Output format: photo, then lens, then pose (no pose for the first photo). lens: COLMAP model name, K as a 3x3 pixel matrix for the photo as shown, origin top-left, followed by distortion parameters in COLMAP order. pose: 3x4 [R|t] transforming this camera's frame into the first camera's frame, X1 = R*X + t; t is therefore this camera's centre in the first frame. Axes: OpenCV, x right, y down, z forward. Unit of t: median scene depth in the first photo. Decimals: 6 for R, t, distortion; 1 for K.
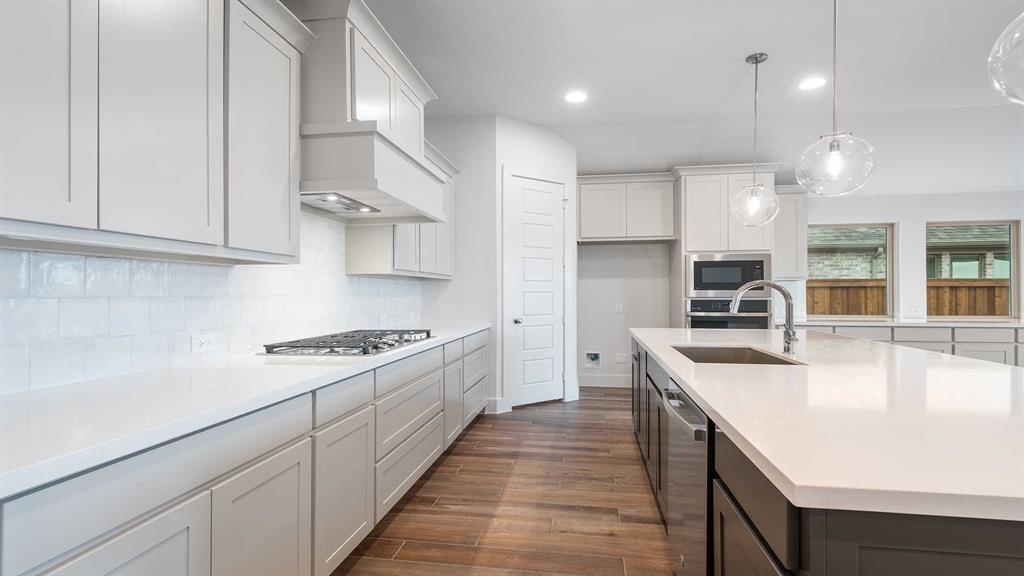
lens RADIAL K [[502.4, 0, 512.0], [0, 502.4, 288.0], [0, 0, 1]] dist [0.032342, -0.000030]
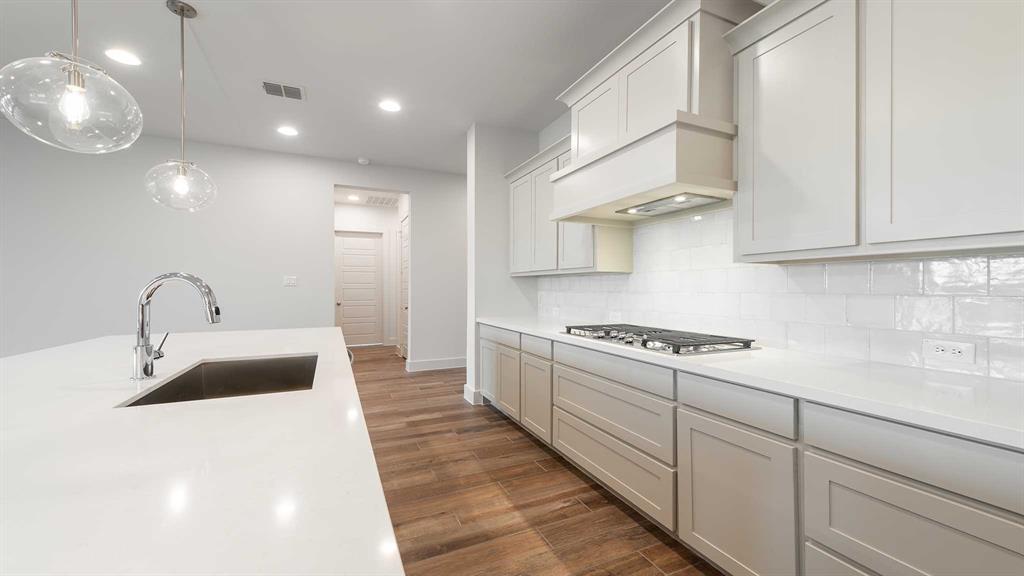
lens RADIAL K [[391.9, 0, 508.1], [0, 391.9, 286.4], [0, 0, 1]] dist [0.001061, 0.000050]
pose [[-0.840487, -0.009133, -0.541755, 0.403188], [-0.001784, 0.999899, -0.014088, 0.016362], [0.541829, -0.010875, -0.840418, 1.641831]]
